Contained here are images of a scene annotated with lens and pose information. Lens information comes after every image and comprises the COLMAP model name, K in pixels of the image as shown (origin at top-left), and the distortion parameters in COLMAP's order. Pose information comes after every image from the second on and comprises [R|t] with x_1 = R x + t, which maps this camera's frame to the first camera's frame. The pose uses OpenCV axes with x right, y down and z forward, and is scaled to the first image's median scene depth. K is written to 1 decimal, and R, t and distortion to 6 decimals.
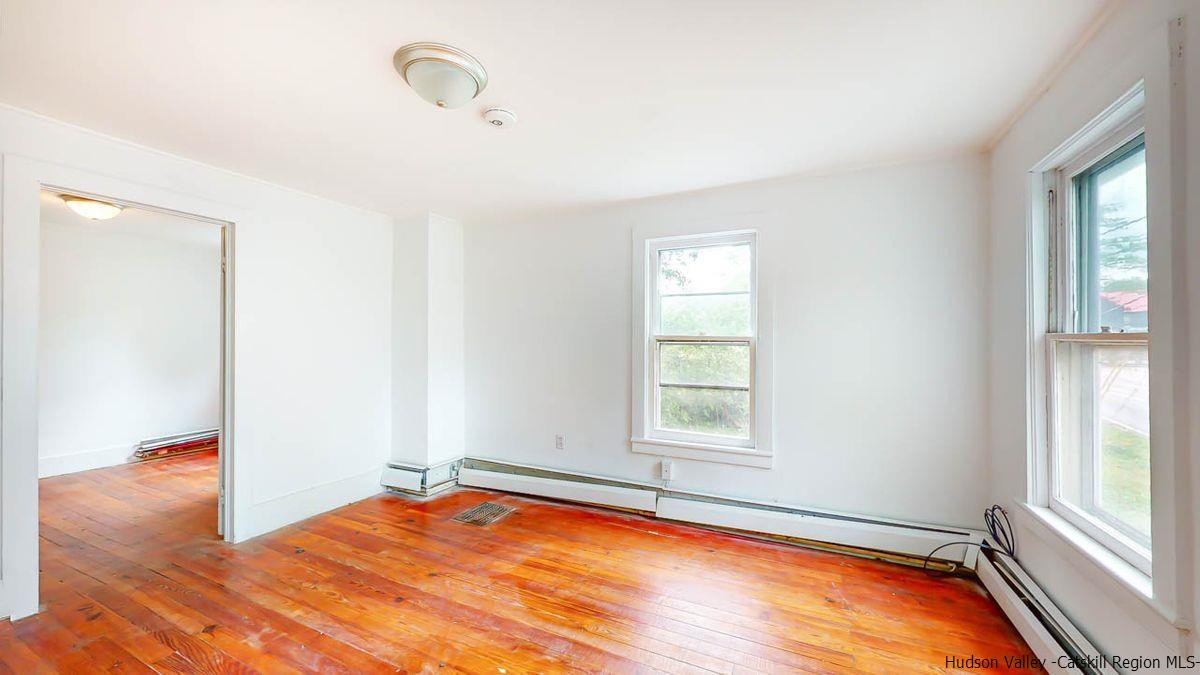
lens RADIAL K [[440.1, 0, 599.7], [0, 440.1, 338.8], [0, 0, 1]] dist [0.001214, 0.000041]
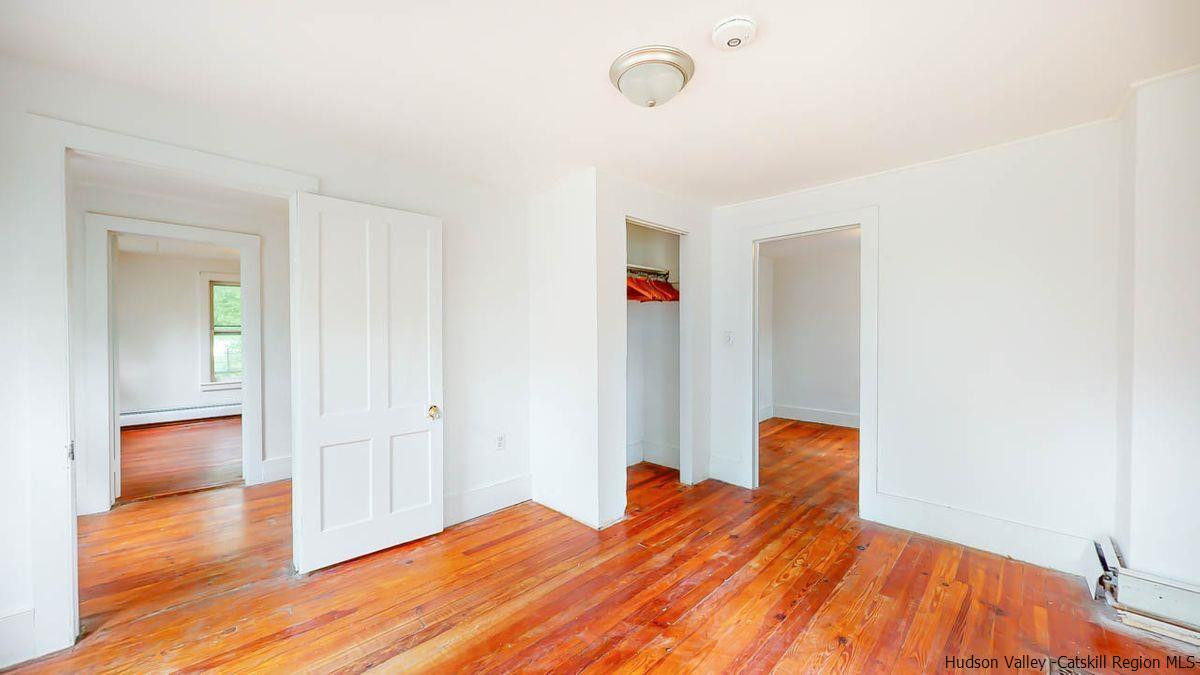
lens RADIAL K [[440.1, 0, 599.7], [0, 440.1, 338.8], [0, 0, 1]] dist [0.001214, 0.000041]
pose [[-0.328910, 0.009329, -0.944315, 0.469170], [0.003761, 0.999956, 0.008569, 0.013616], [0.944354, -0.000734, -0.328931, 0.871030]]
